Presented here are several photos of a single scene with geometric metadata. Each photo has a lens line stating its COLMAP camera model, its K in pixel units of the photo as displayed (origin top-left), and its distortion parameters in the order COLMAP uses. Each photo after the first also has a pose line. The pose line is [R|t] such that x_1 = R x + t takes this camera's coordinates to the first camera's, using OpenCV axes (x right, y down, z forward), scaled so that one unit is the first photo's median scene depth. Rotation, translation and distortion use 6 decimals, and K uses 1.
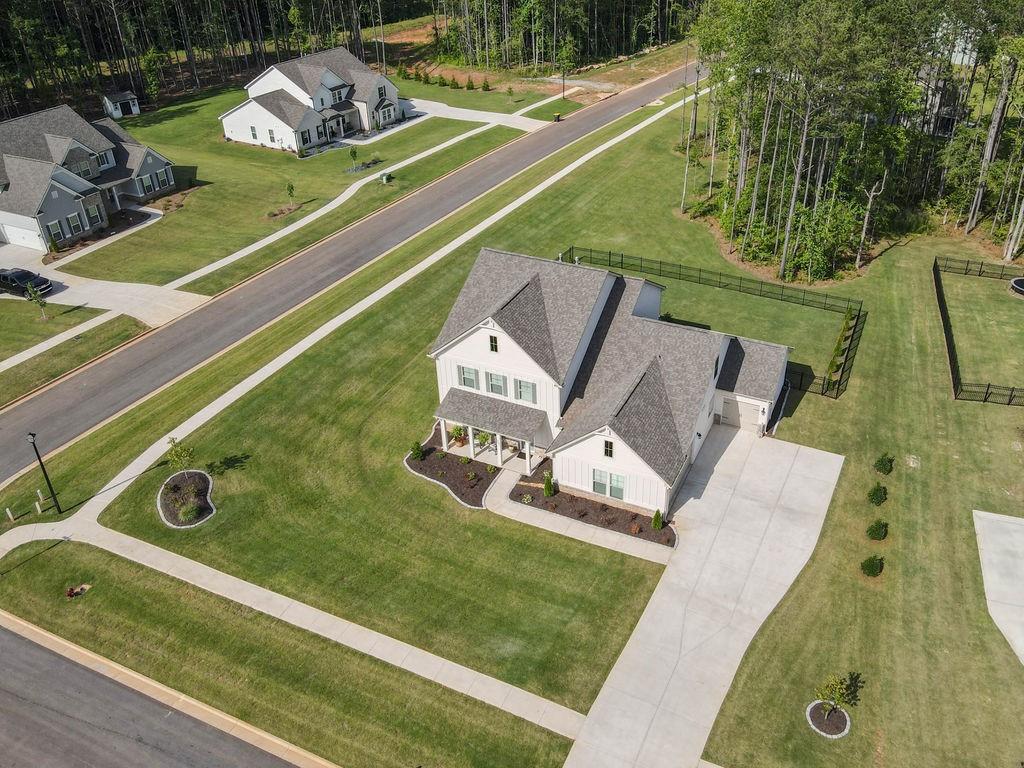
lens RADIAL K [[836.1, 0, 576.7], [0, 836.1, 342.9], [0, 0, 1]] dist [-0.002165, 0.019037]
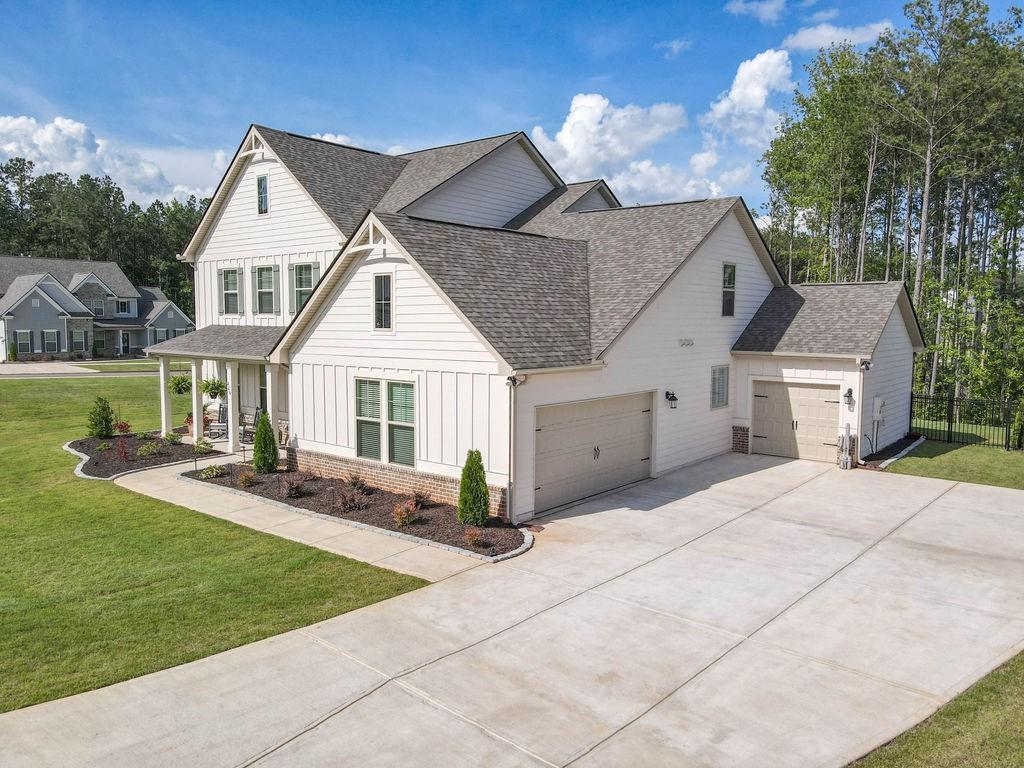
lens RADIAL K [[752.3, 0, 514.5], [0, 752.3, 383.9], [0, 0, 1]] dist [0.000625, 0.016662]
pose [[0.963616, 0.031642, -0.265411, 0.161802], [-0.143590, 0.898800, -0.414174, 0.253293], [0.225446, 0.437215, 0.870642, 0.635339]]
